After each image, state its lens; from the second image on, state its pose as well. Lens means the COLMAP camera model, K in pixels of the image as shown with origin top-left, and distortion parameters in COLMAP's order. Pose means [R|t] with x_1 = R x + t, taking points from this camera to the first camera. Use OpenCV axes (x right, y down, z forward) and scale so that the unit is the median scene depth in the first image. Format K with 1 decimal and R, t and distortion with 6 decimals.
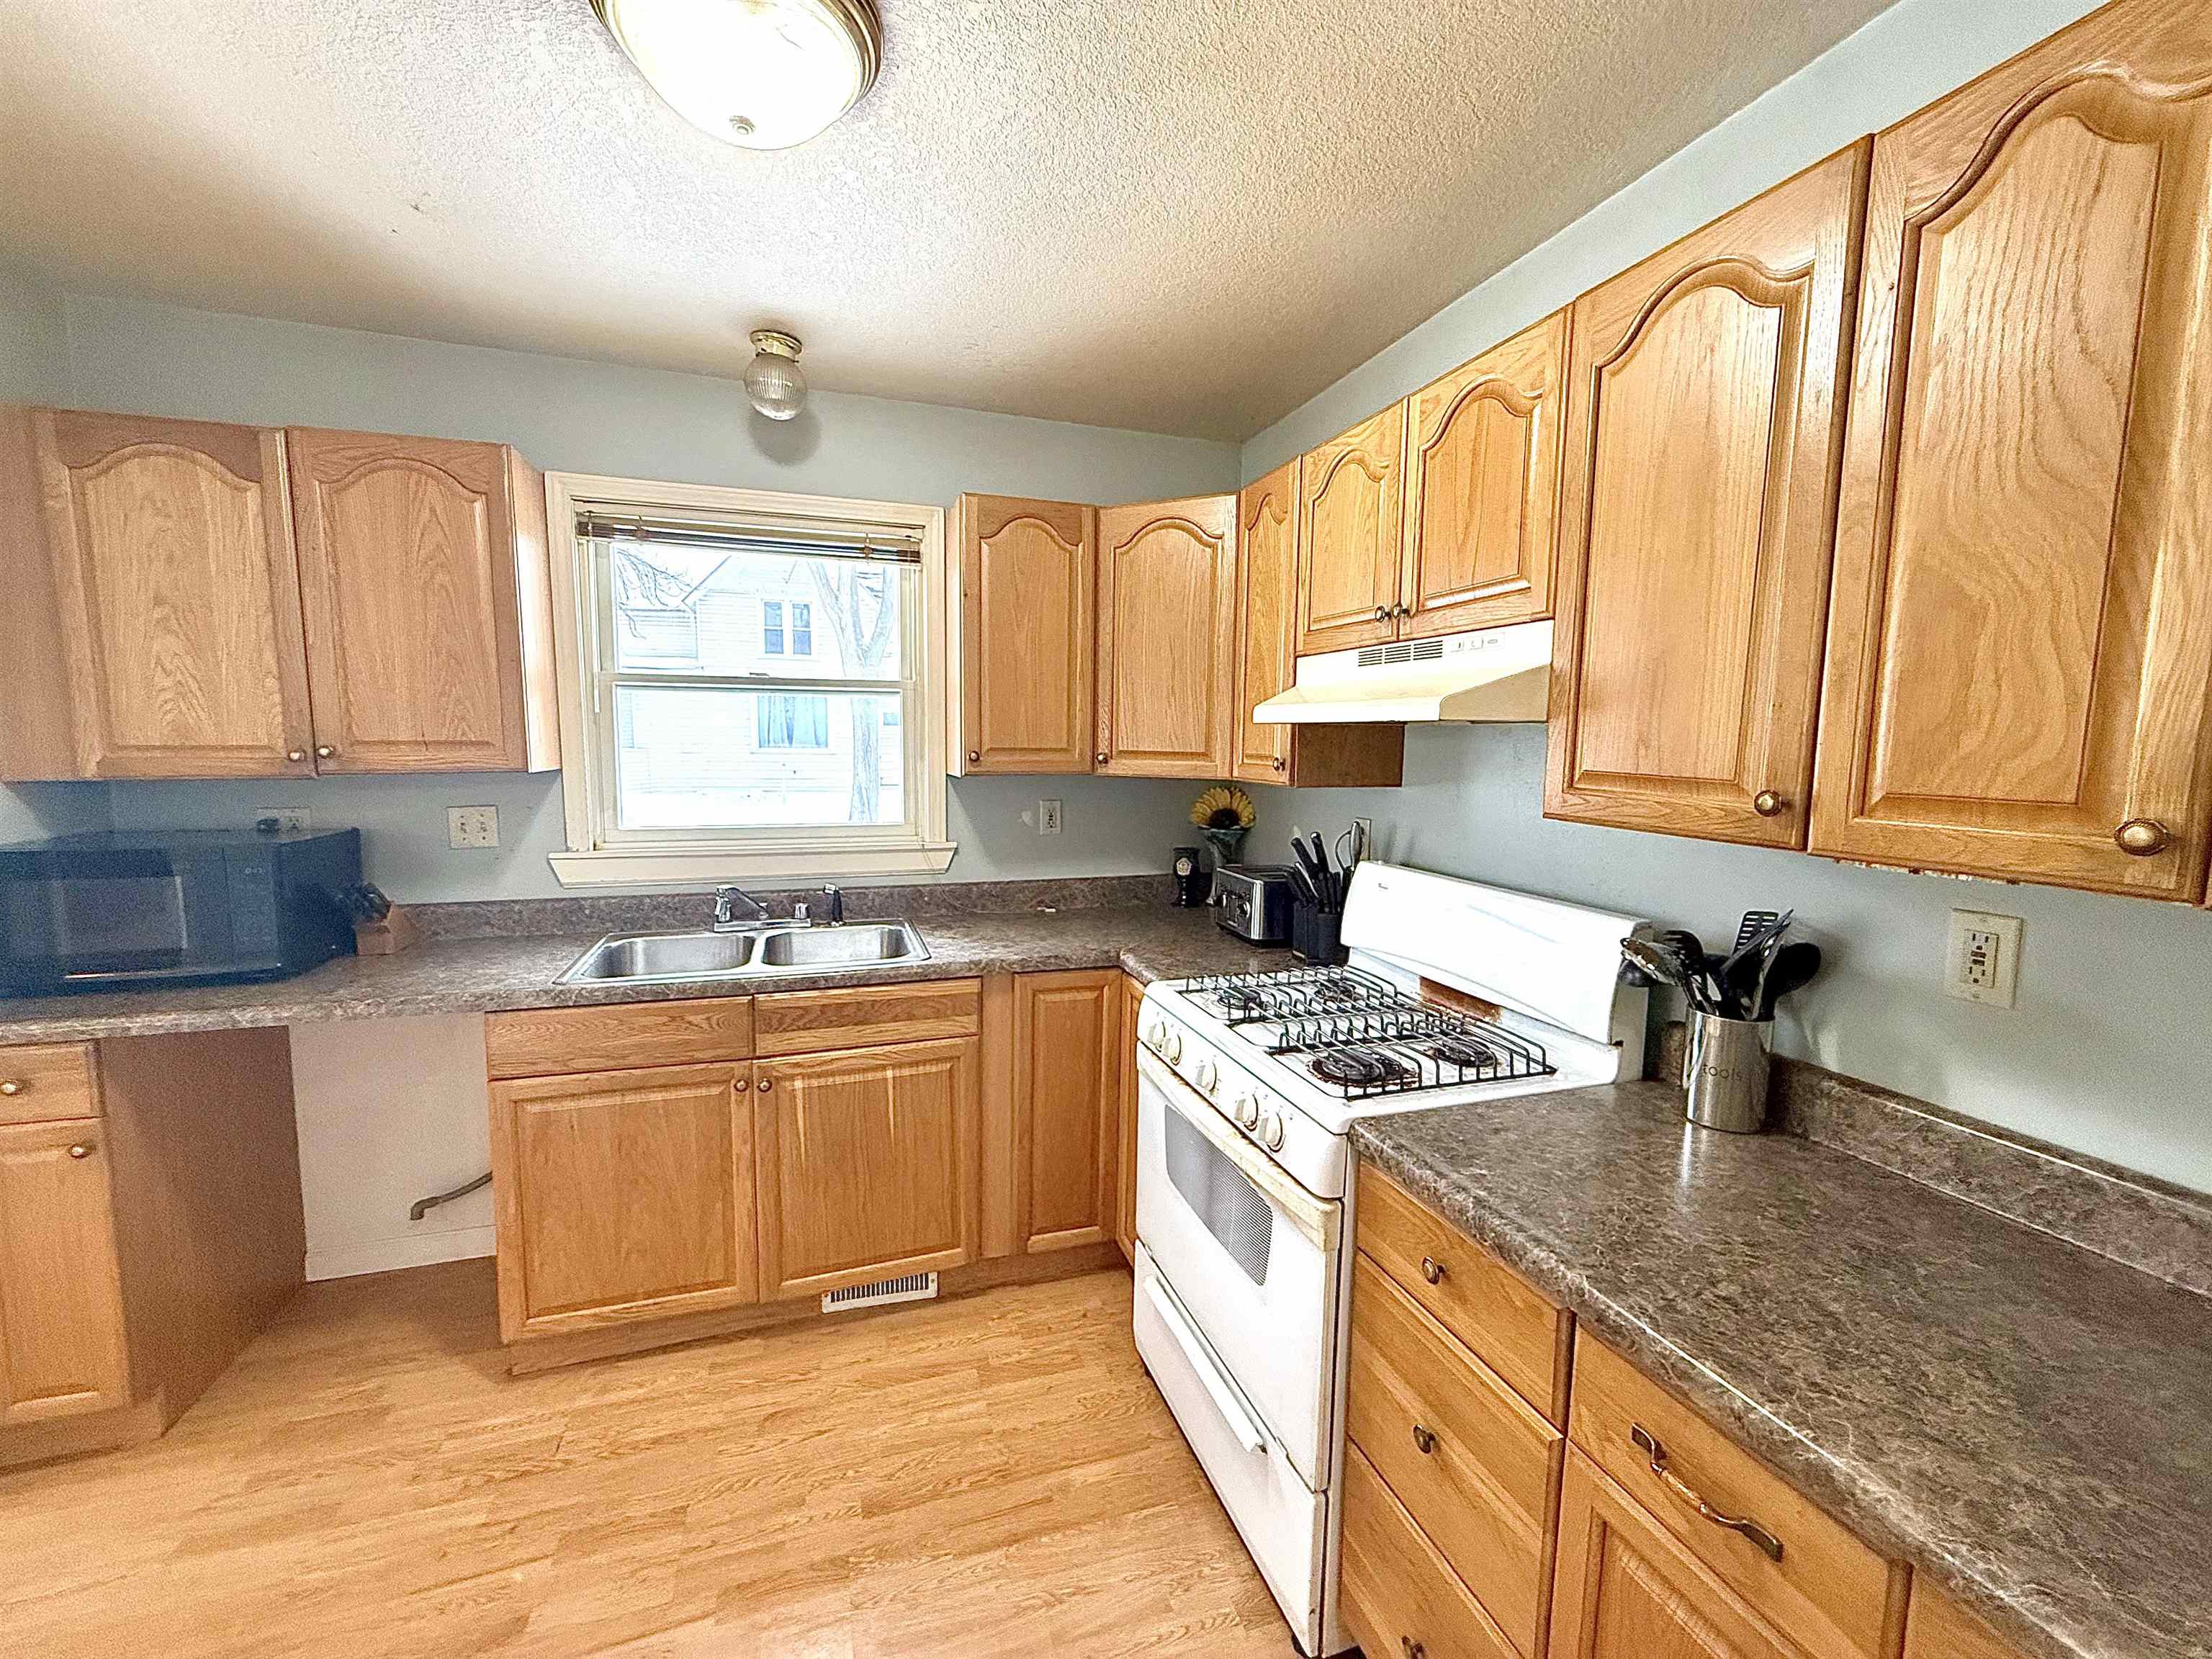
lens RADIAL K [[889.2, 0, 1106.0], [0, 889.2, 829.5], [0, 0, 1]] dist [0.000697, -0.000096]
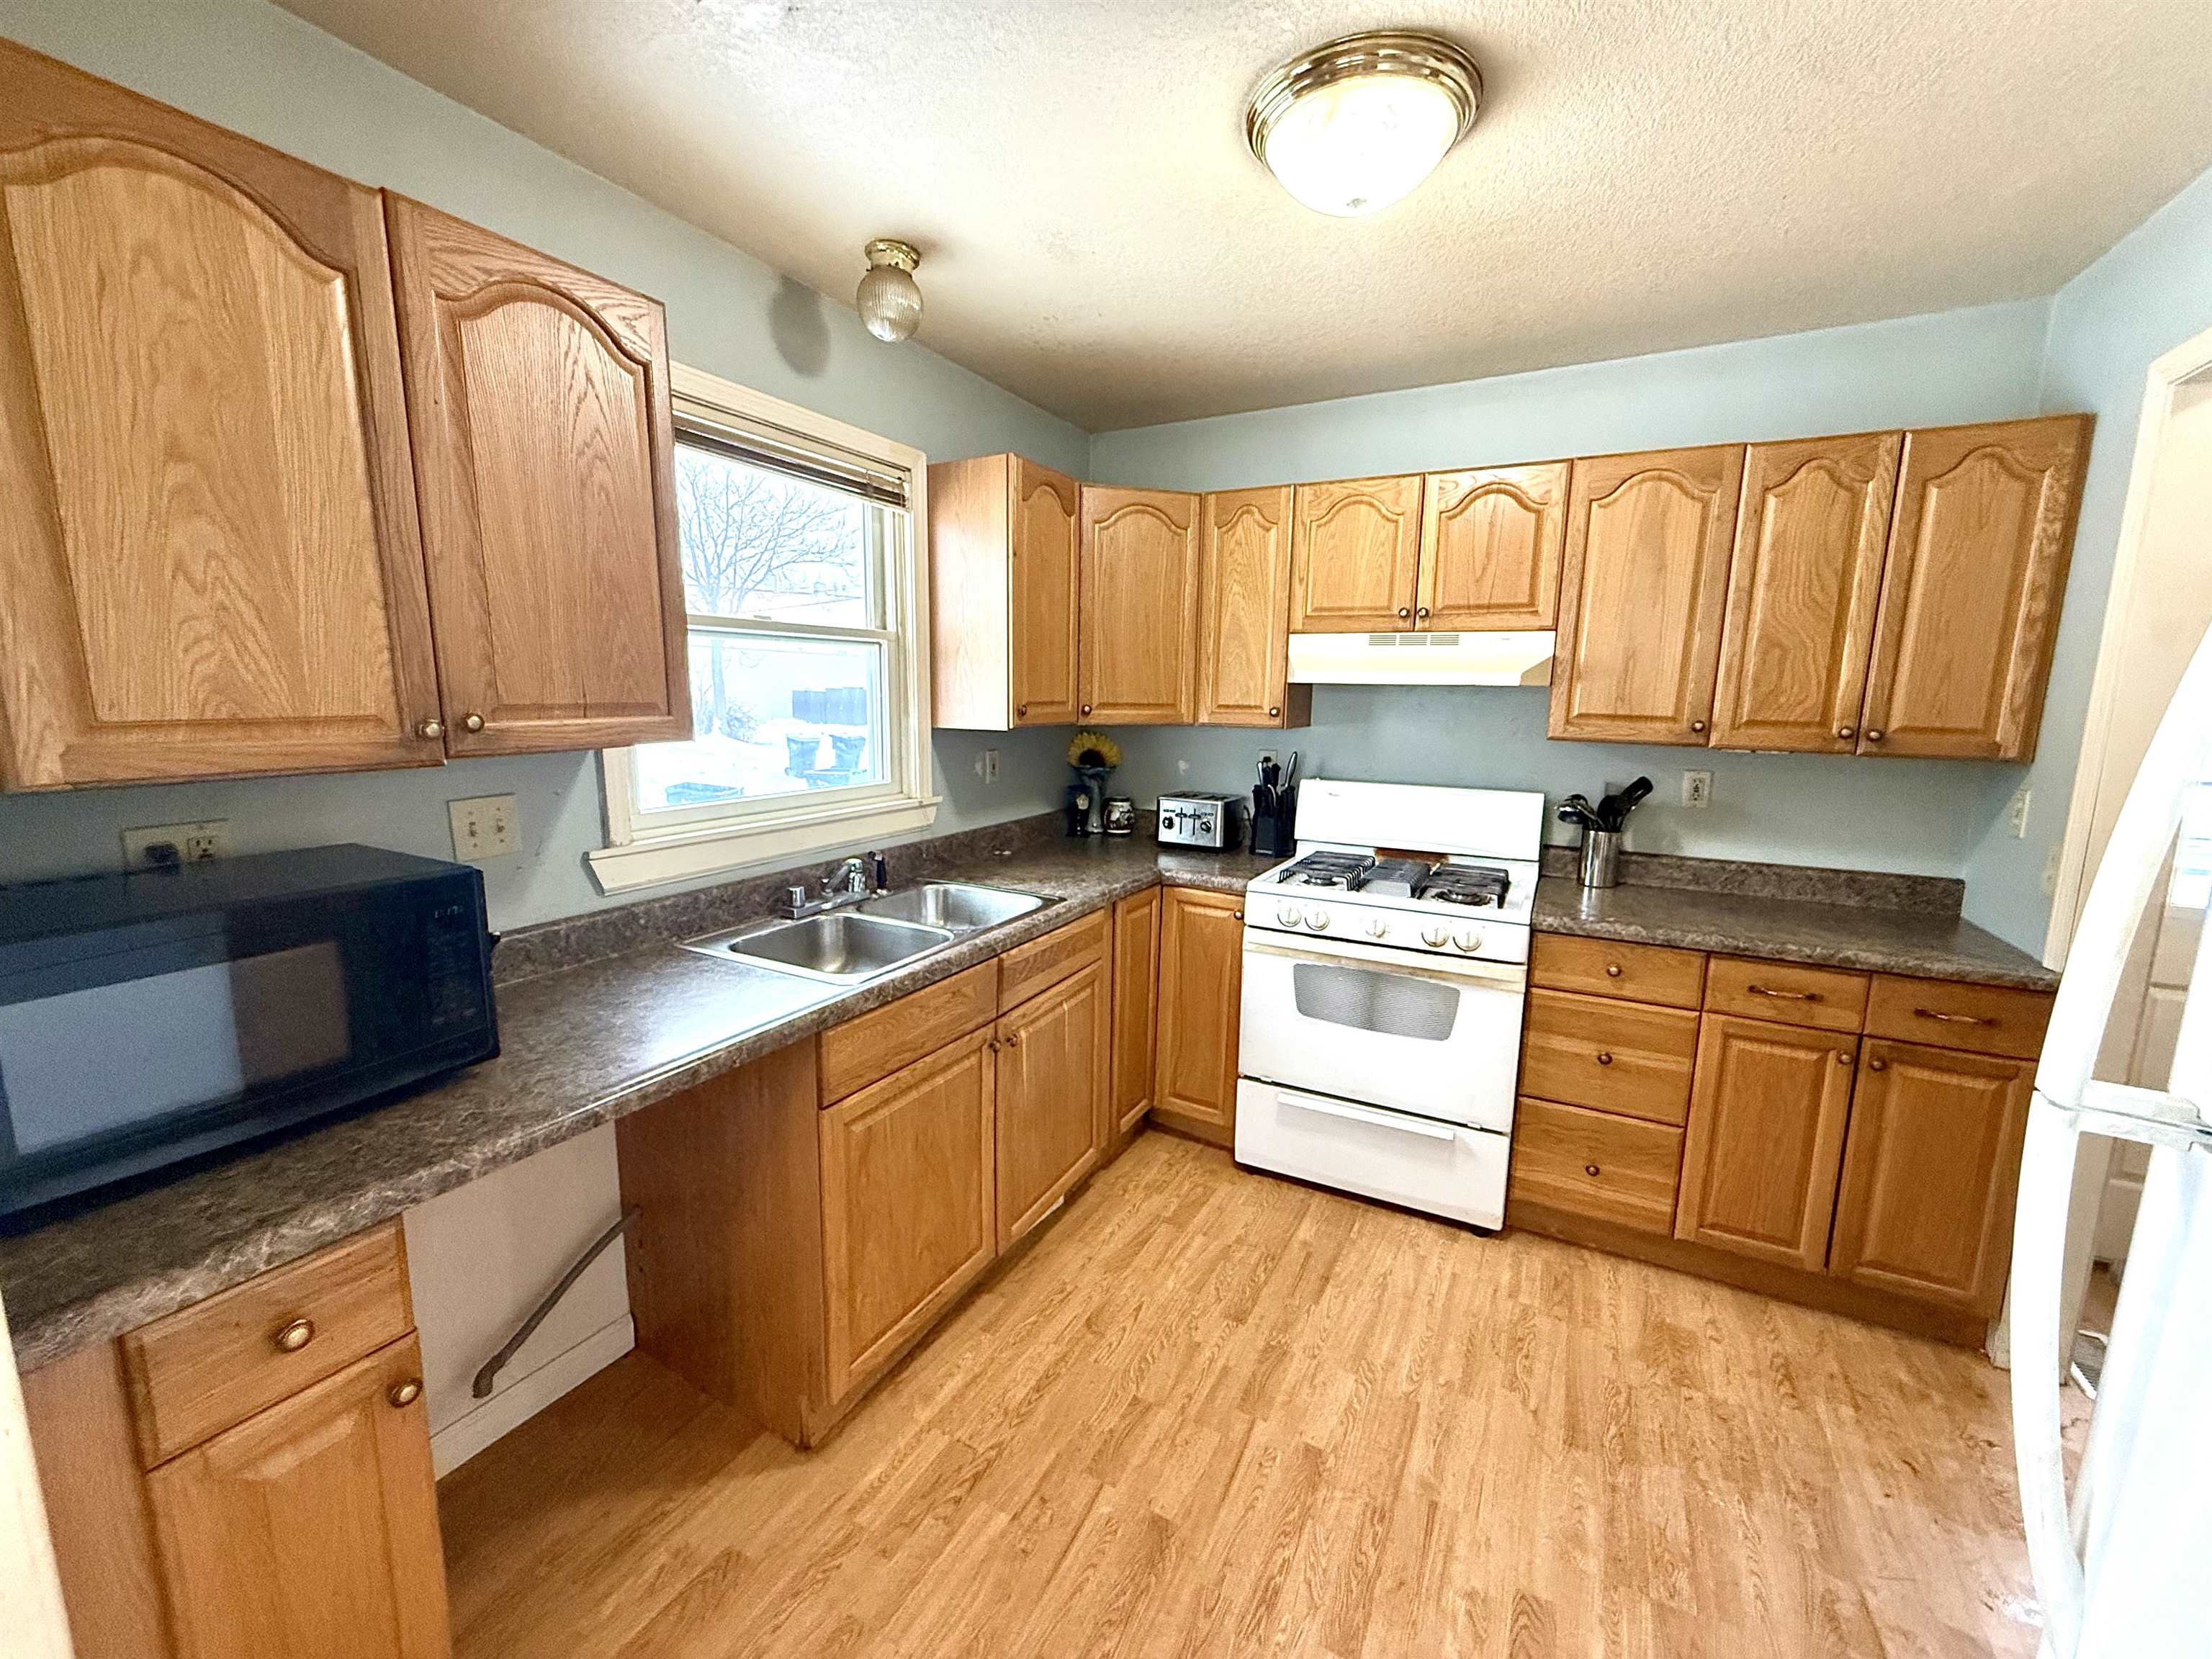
lens RADIAL K [[889.2, 0, 1106.0], [0, 889.2, 829.5], [0, 0, 1]] dist [0.000697, -0.000096]
pose [[0.723052, -0.110915, 0.681831, -1.027446], [0.065397, 0.993583, 0.092277, -0.040741], [-0.687691, -0.022132, 0.725666, 0.207142]]
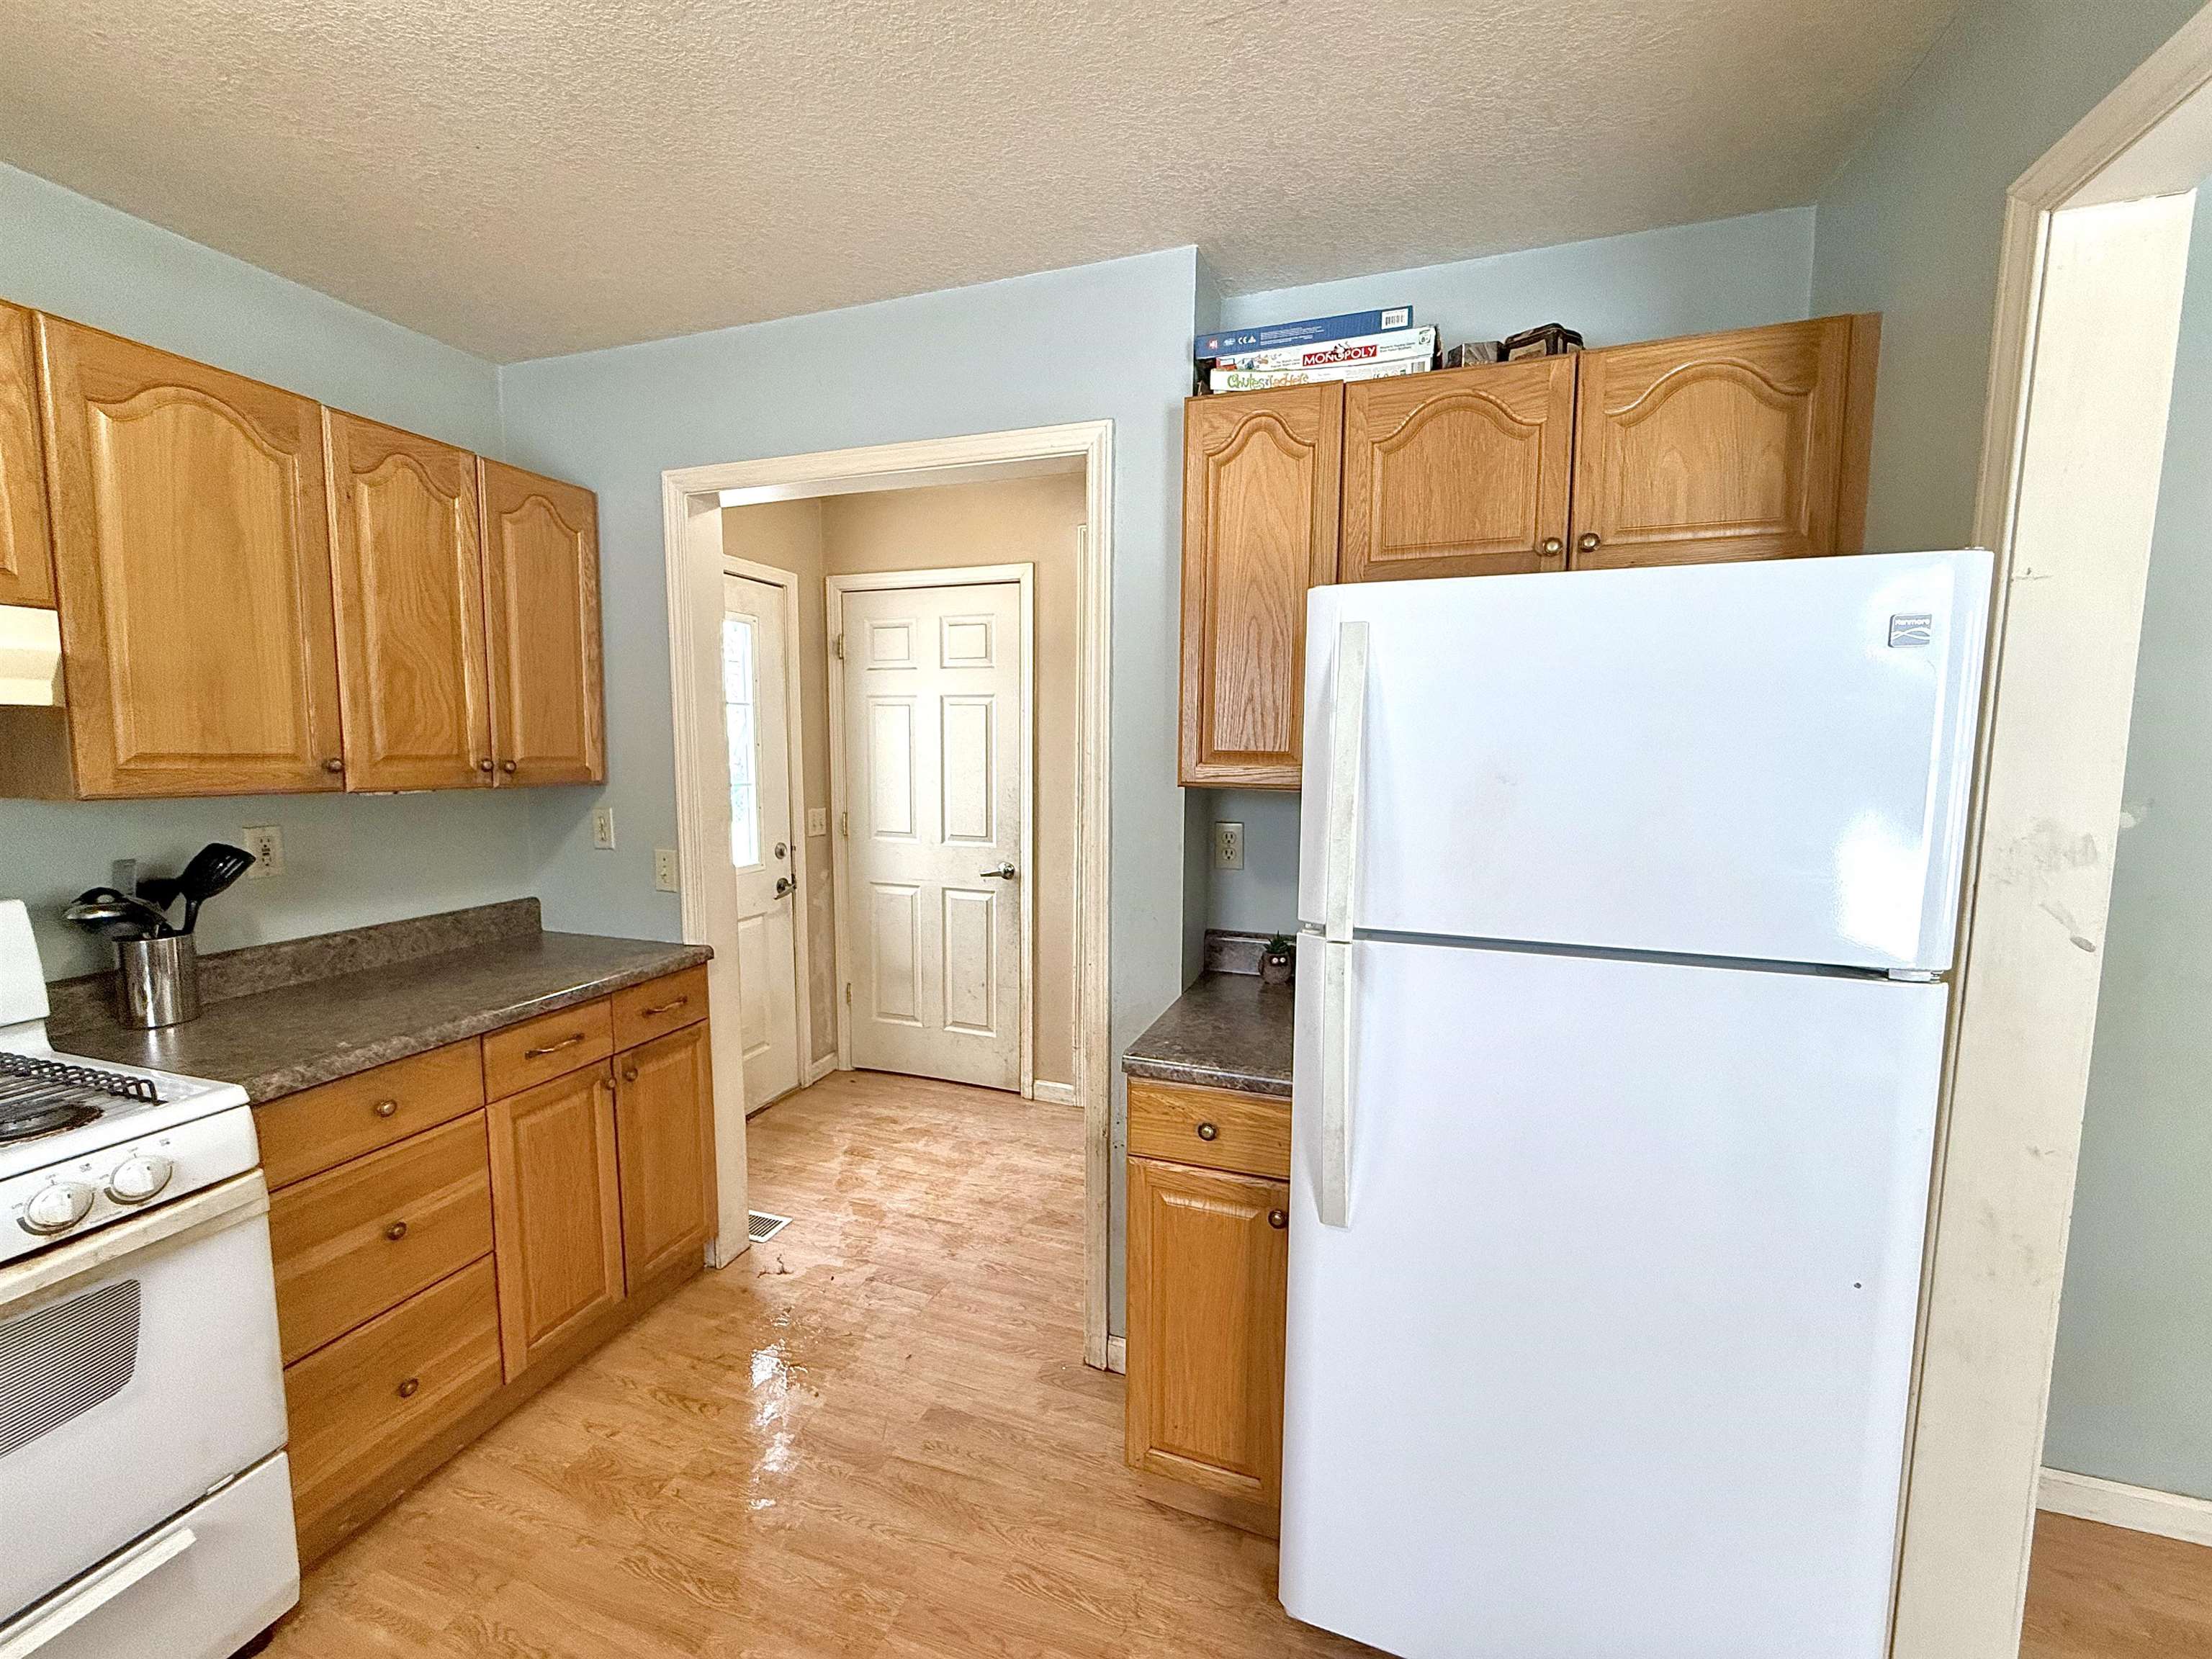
lens RADIAL K [[878.9, 0, 1106.0], [0, 878.9, 829.5], [0, 0, 1]] dist [0.003378, 0.000145]
pose [[-0.800613, -0.080091, 0.593805, -0.785019], [0.038779, 0.982022, 0.184738, -0.087895], [-0.597926, 0.170931, -0.783114, 0.782229]]
